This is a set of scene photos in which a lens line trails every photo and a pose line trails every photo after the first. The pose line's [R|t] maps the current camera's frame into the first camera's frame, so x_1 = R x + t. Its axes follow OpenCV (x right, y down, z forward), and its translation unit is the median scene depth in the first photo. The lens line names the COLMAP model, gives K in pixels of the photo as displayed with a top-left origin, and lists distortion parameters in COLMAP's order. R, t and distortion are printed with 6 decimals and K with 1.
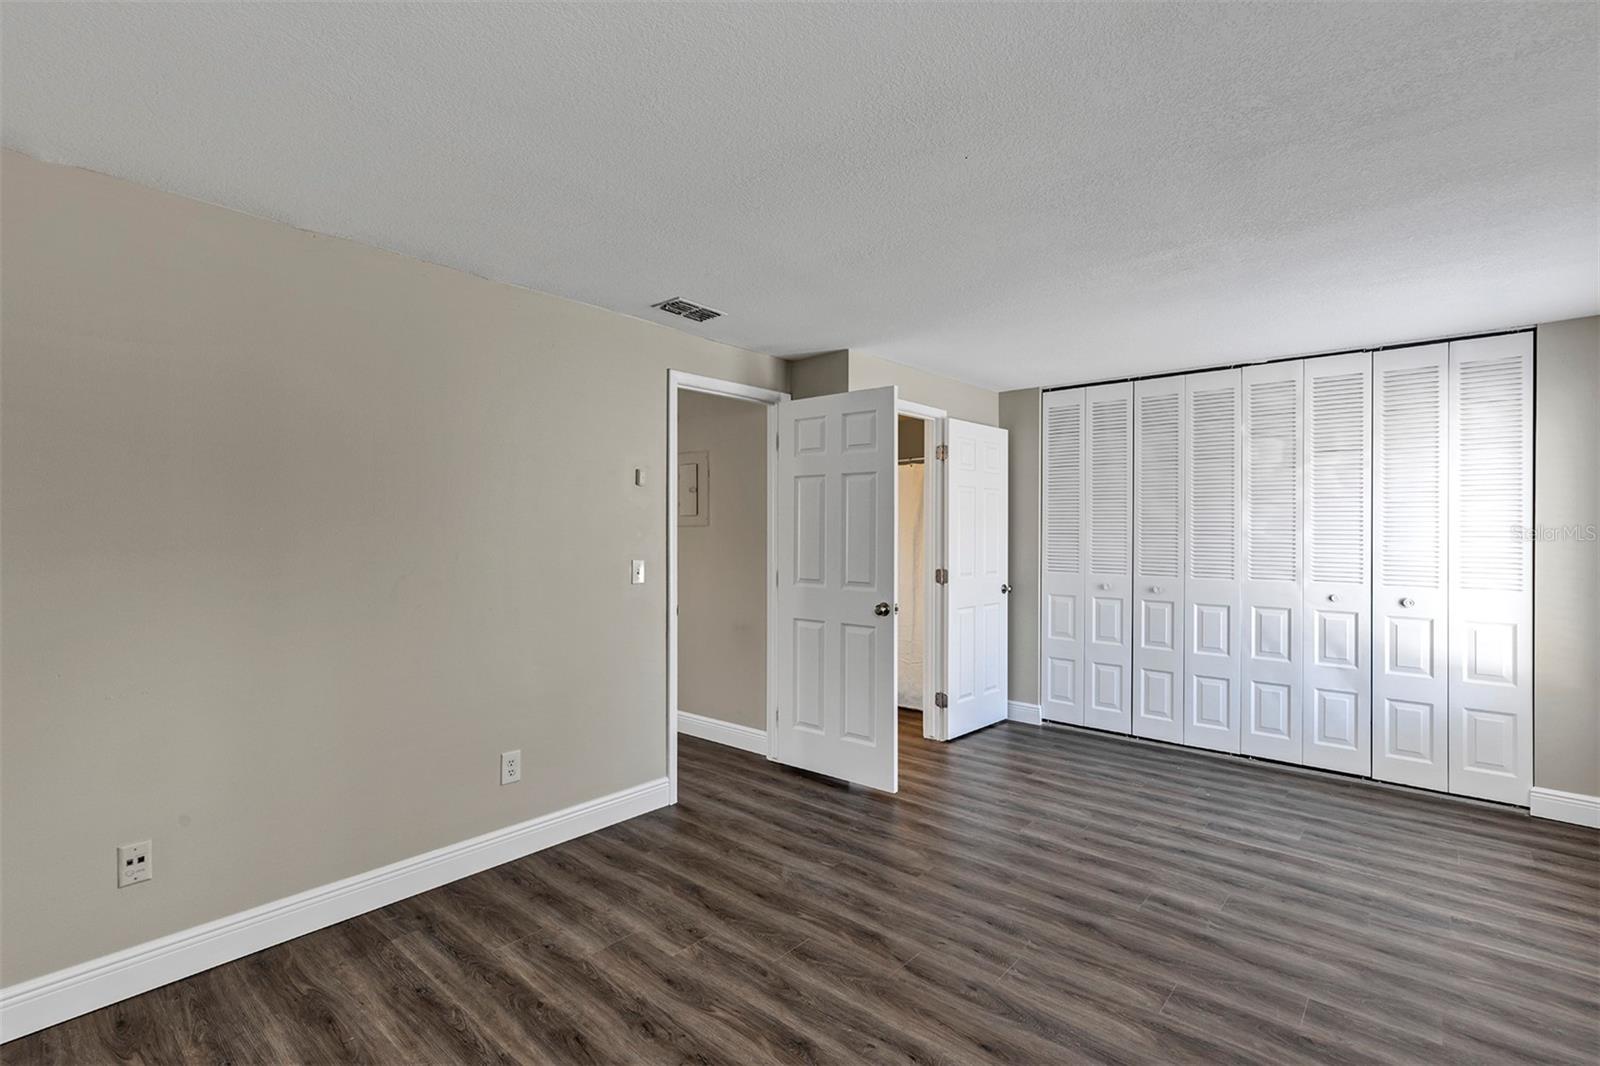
lens RADIAL K [[732.4, 0, 792.7], [0, 732.4, 526.9], [0, 0, 1]] dist [0.009426, -0.000152]
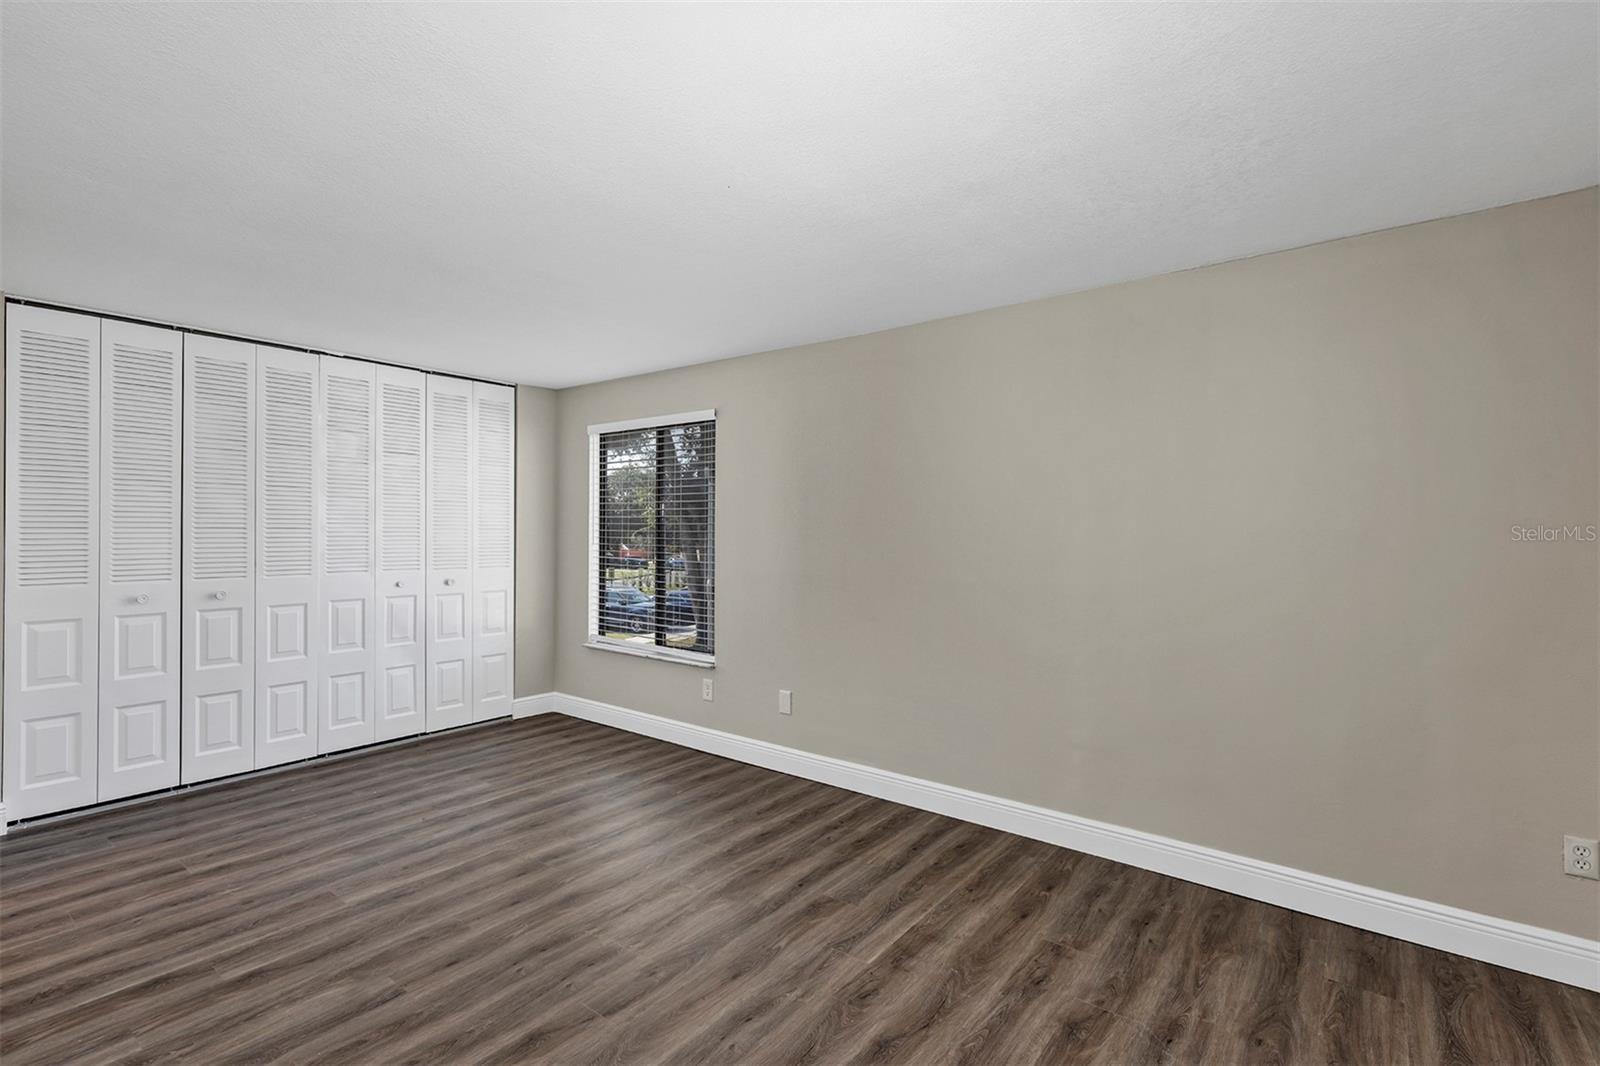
lens RADIAL K [[732.4, 0, 792.7], [0, 732.4, 526.9], [0, 0, 1]] dist [0.009426, -0.000152]
pose [[-0.050251, -0.000636, 0.998736, -0.504204], [-0.006224, 0.999981, 0.000324, 0.006250], [-0.998717, -0.006199, -0.050254, 0.560280]]
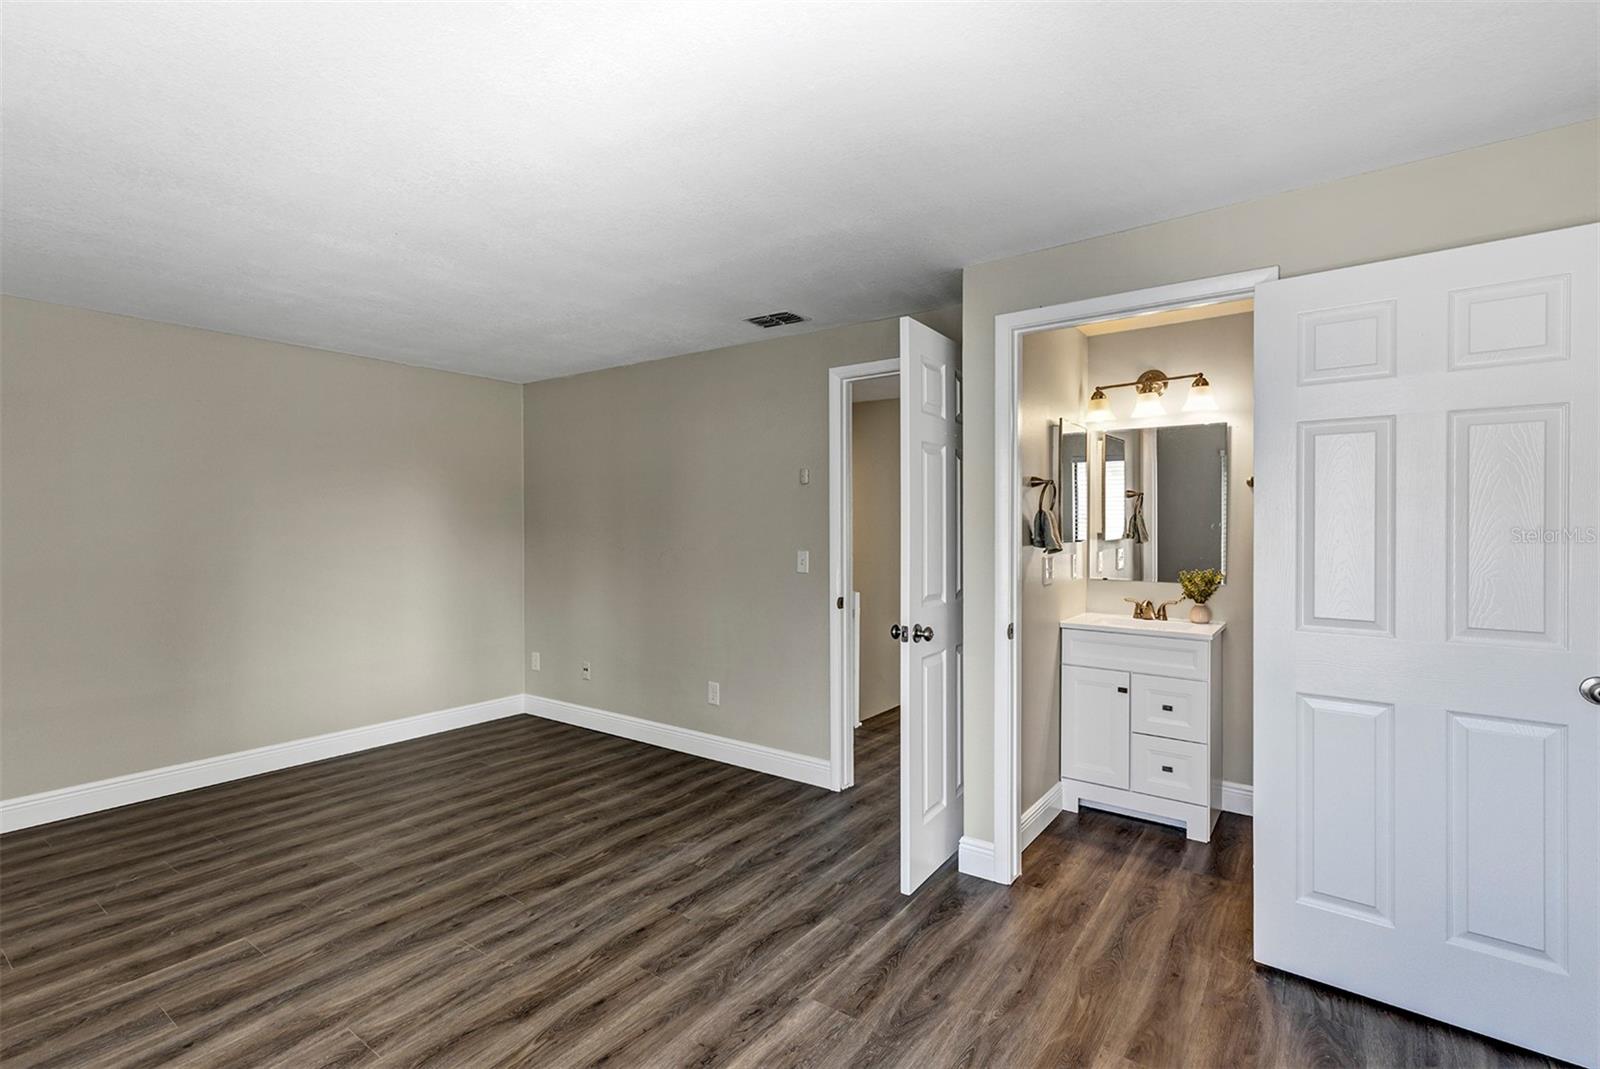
lens RADIAL K [[749.1, 0, 794.1], [0, 749.1, 527.6], [0, 0, 1]] dist [0.021460, 0.000059]
pose [[0.082083, 0.001300, -0.996625, 0.946065], [0.006251, 0.999979, 0.001819, 0.008546], [0.996606, -0.006379, 0.082074, 0.929014]]
